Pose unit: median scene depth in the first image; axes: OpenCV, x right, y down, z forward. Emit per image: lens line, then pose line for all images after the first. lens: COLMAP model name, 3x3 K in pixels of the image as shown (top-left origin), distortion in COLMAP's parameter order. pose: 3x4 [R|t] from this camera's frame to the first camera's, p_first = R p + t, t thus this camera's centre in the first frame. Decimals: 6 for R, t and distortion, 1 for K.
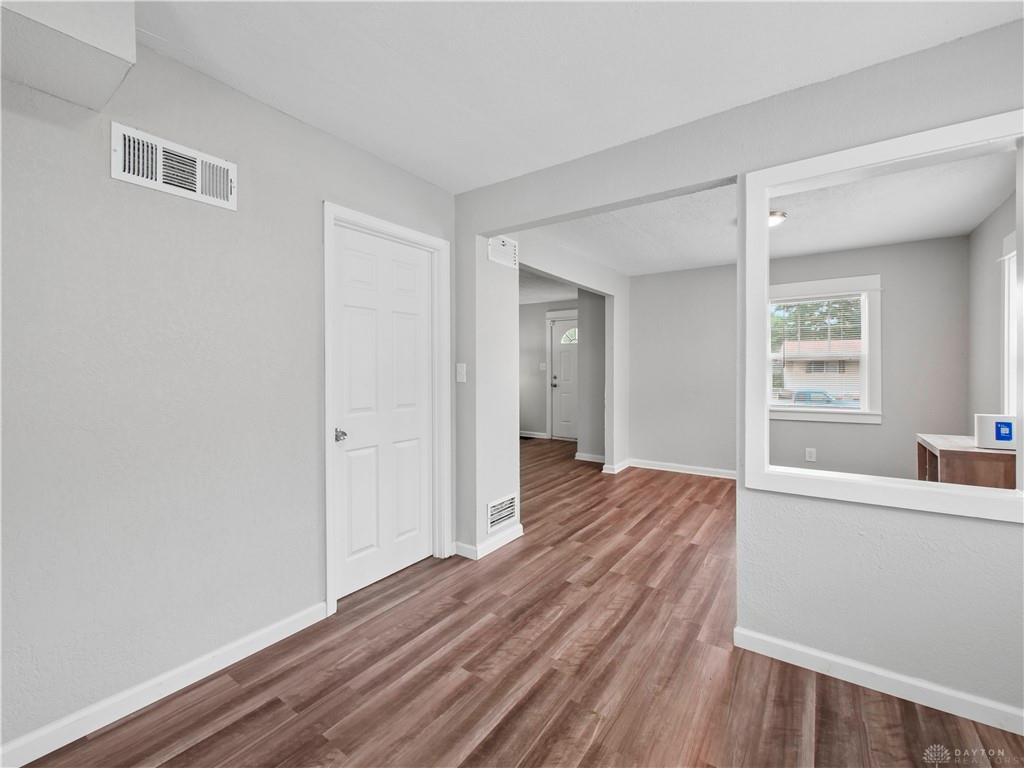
lens RADIAL K [[439.9, 0, 513.7], [0, 439.9, 374.5], [0, 0, 1]] dist [-0.004617, -0.000596]
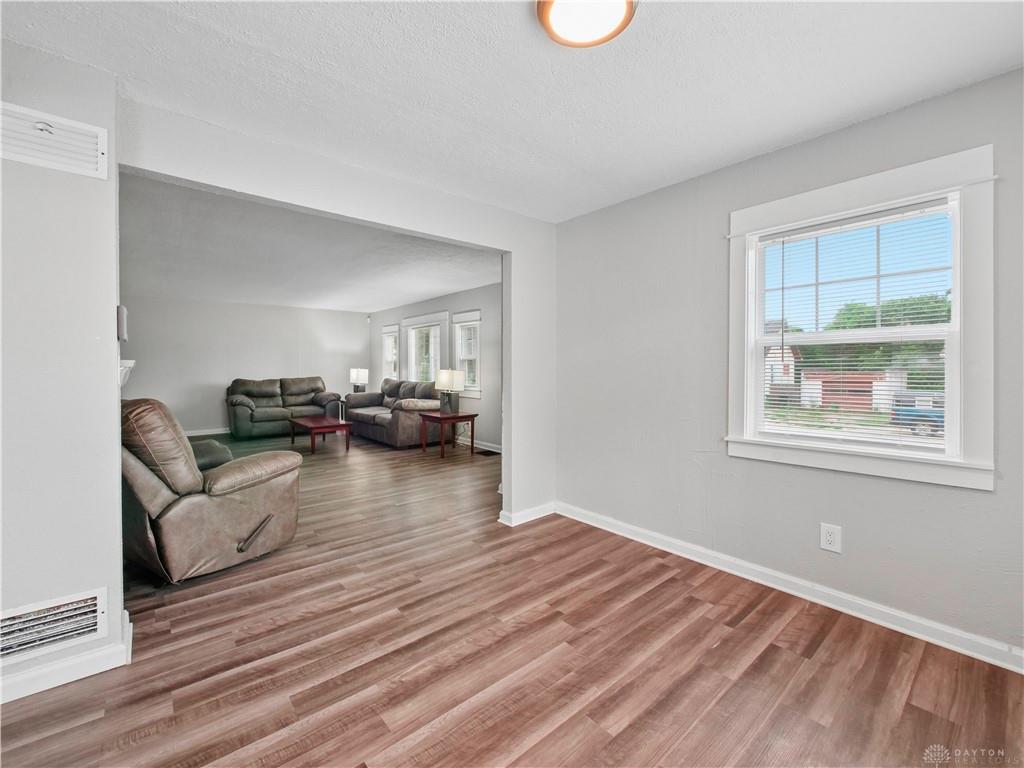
lens RADIAL K [[439.9, 0, 510.9], [0, 439.9, 378.6], [0, 0, 1]] dist [-0.004617, -0.000596]
pose [[0.970586, 0.012494, -0.240430, 0.502692], [-0.010689, 0.999904, 0.008809, 0.002431], [0.240517, -0.005980, 0.970627, 0.490199]]
